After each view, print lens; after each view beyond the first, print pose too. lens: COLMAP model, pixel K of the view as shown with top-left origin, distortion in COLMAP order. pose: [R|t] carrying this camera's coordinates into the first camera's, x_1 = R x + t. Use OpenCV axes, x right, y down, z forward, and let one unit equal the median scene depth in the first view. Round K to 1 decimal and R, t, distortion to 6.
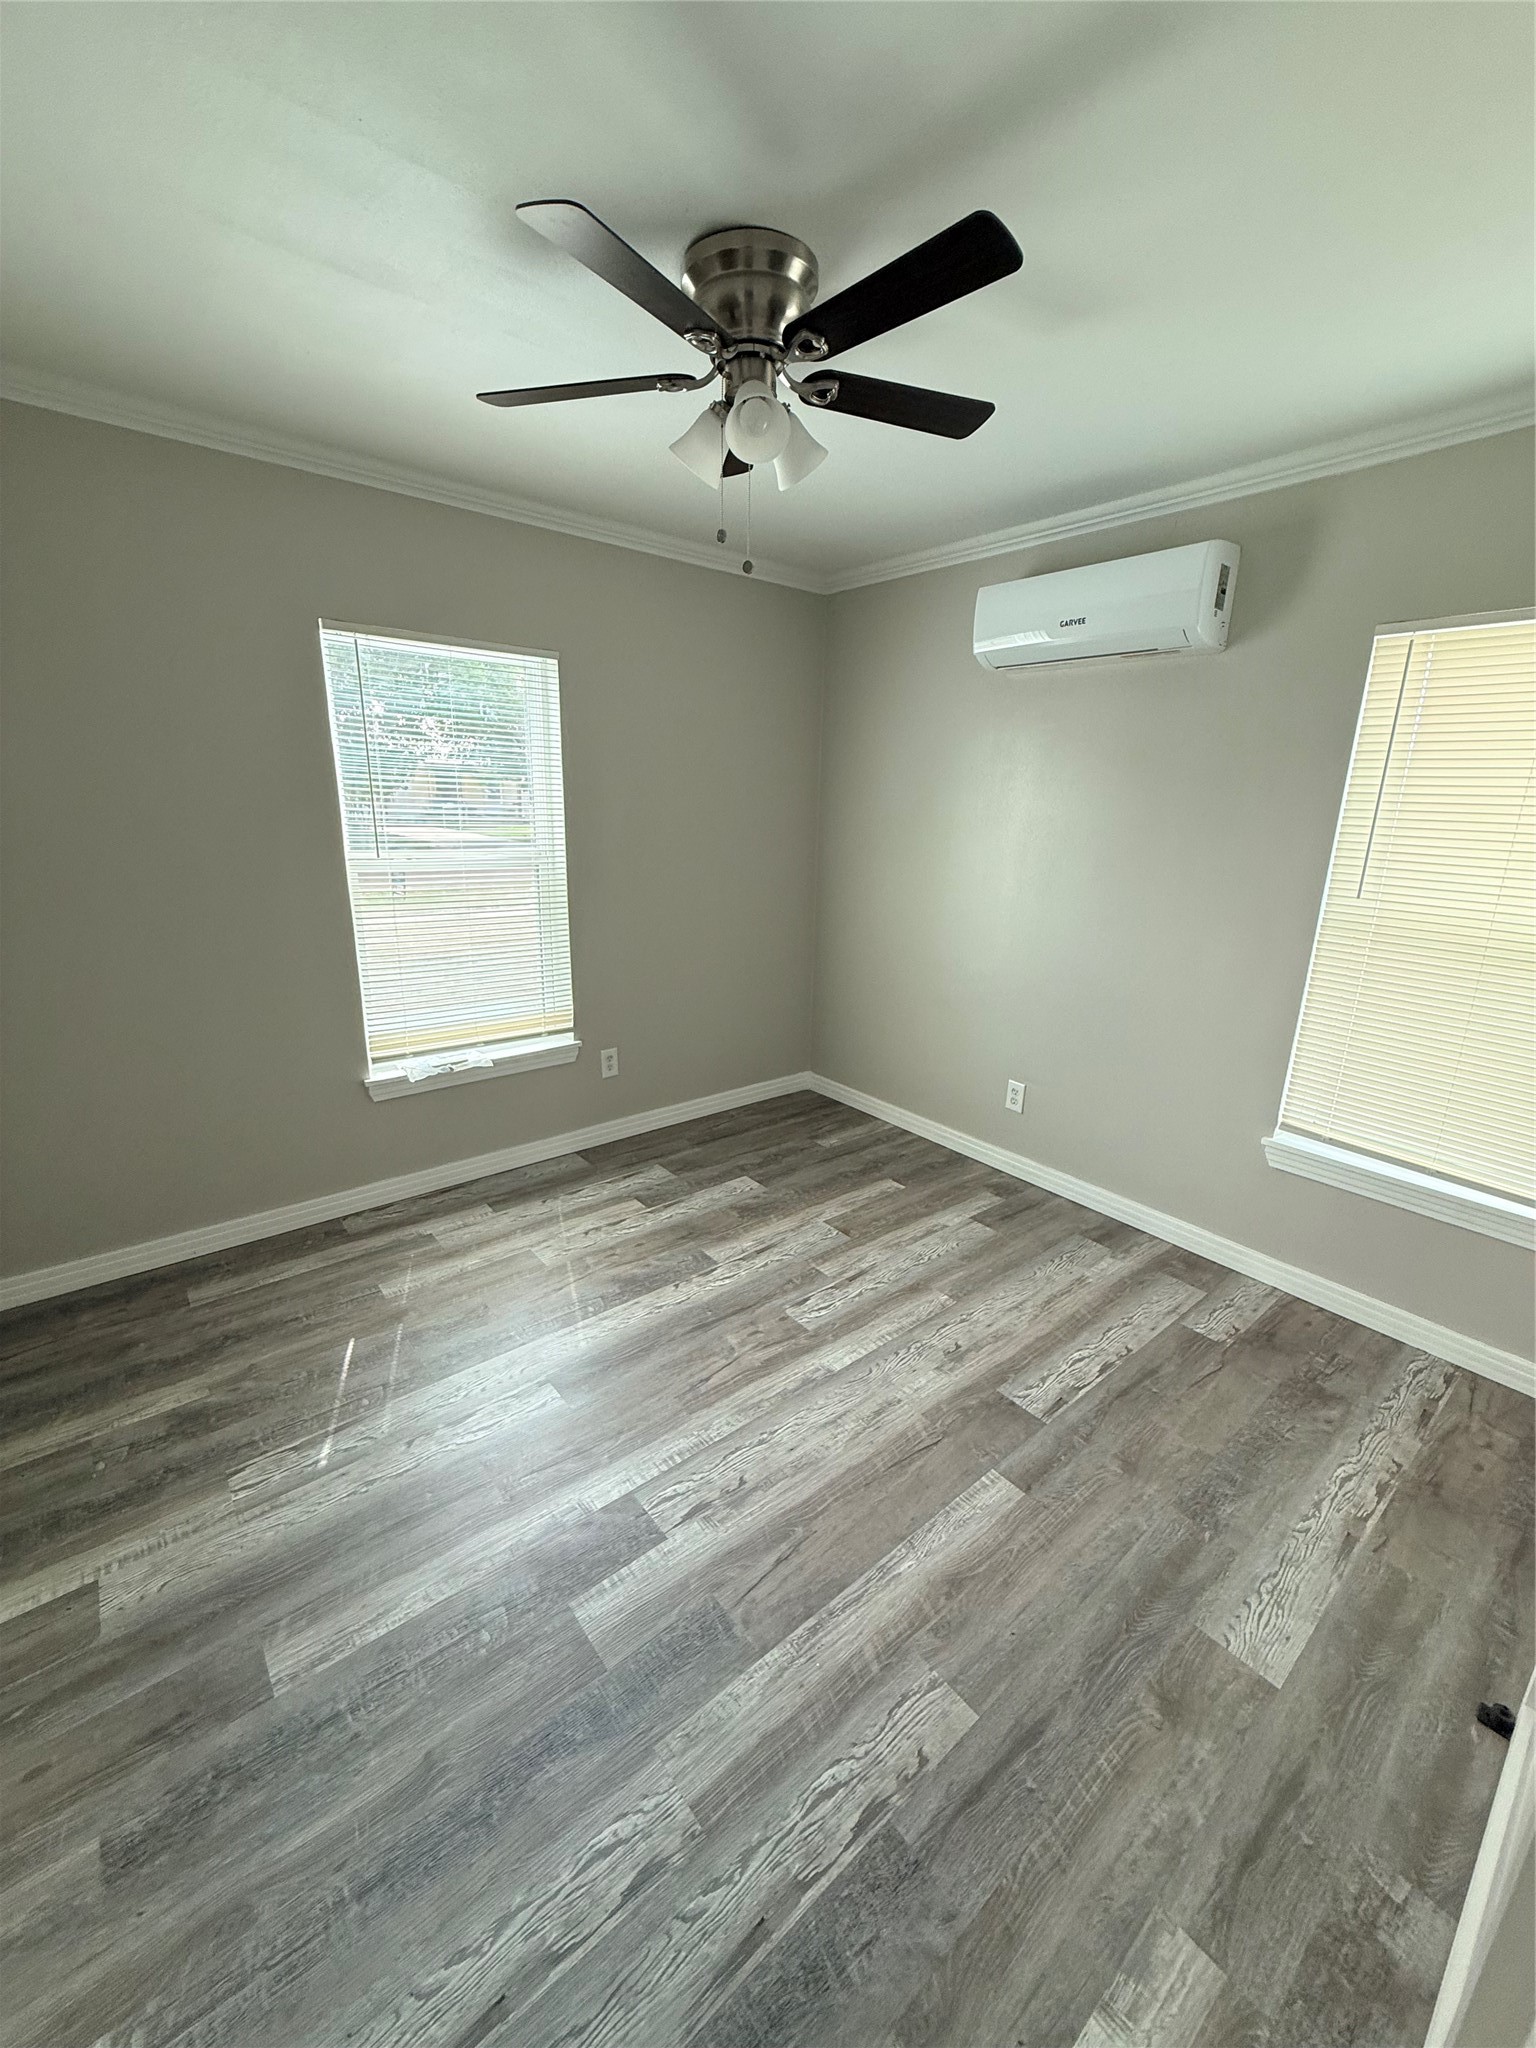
lens RADIAL K [[817.8, 0, 769.3], [0, 817.8, 1017.3], [0, 0, 1]] dist [0.001638, 0.000292]
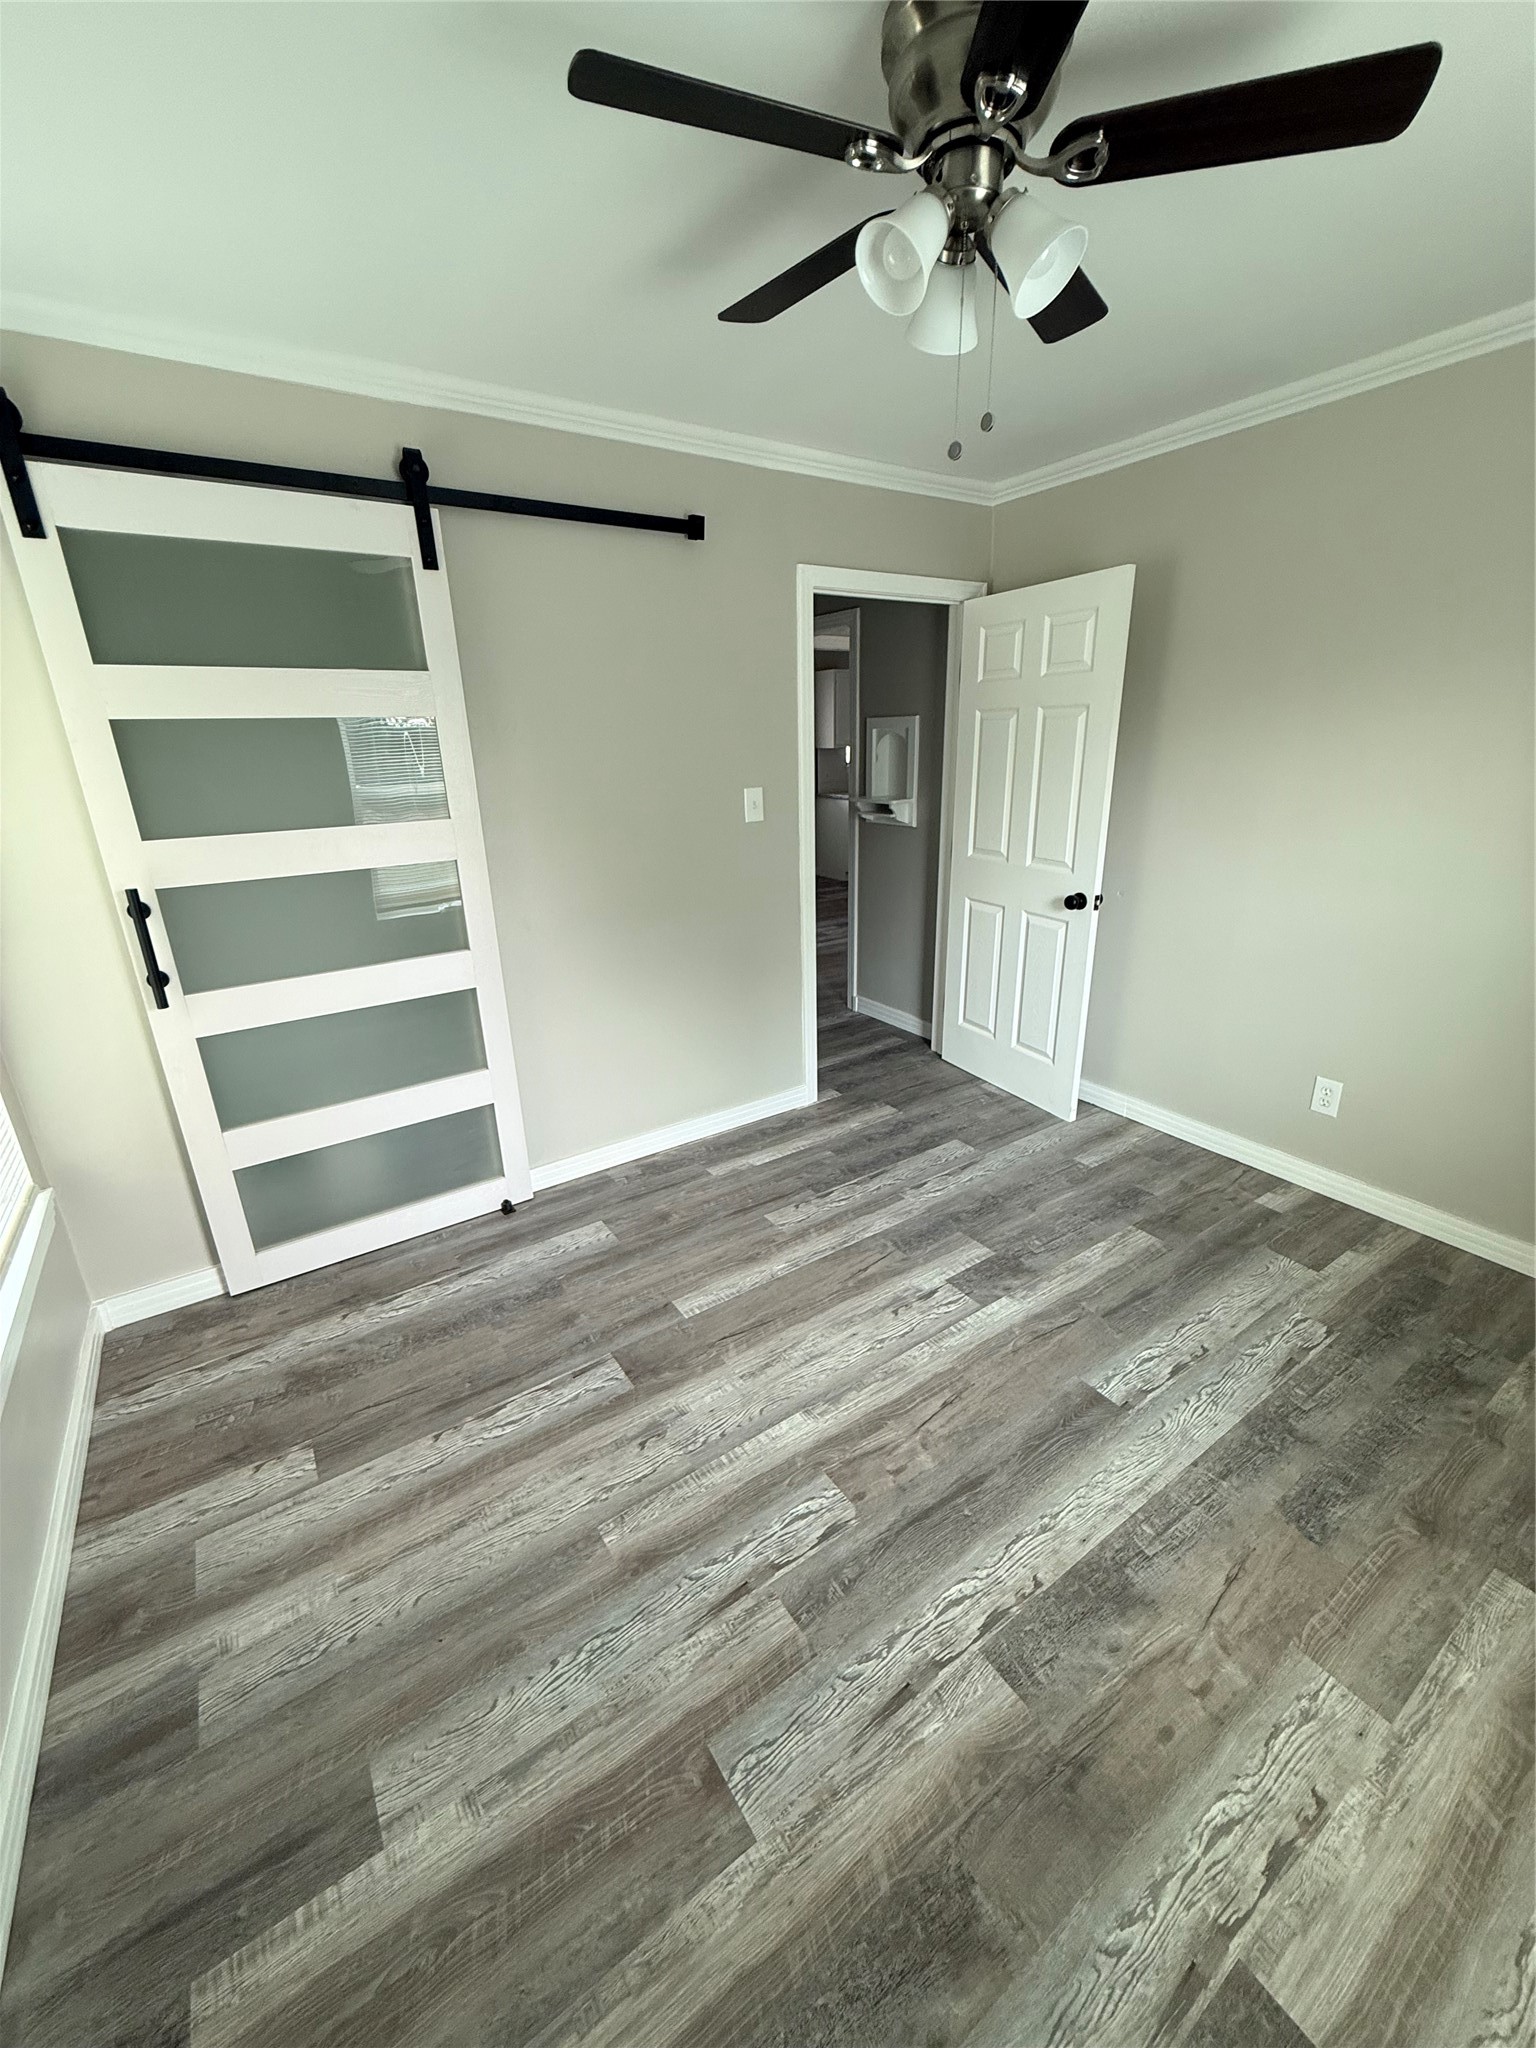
lens RADIAL K [[817.8, 0, 769.3], [0, 817.8, 1017.3], [0, 0, 1]] dist [0.001638, 0.000292]
pose [[-0.995210, -0.031400, 0.092581, 0.048076], [0.026486, 0.824990, 0.564526, -0.433914], [-0.094105, 0.564274, -0.820207, 1.536777]]
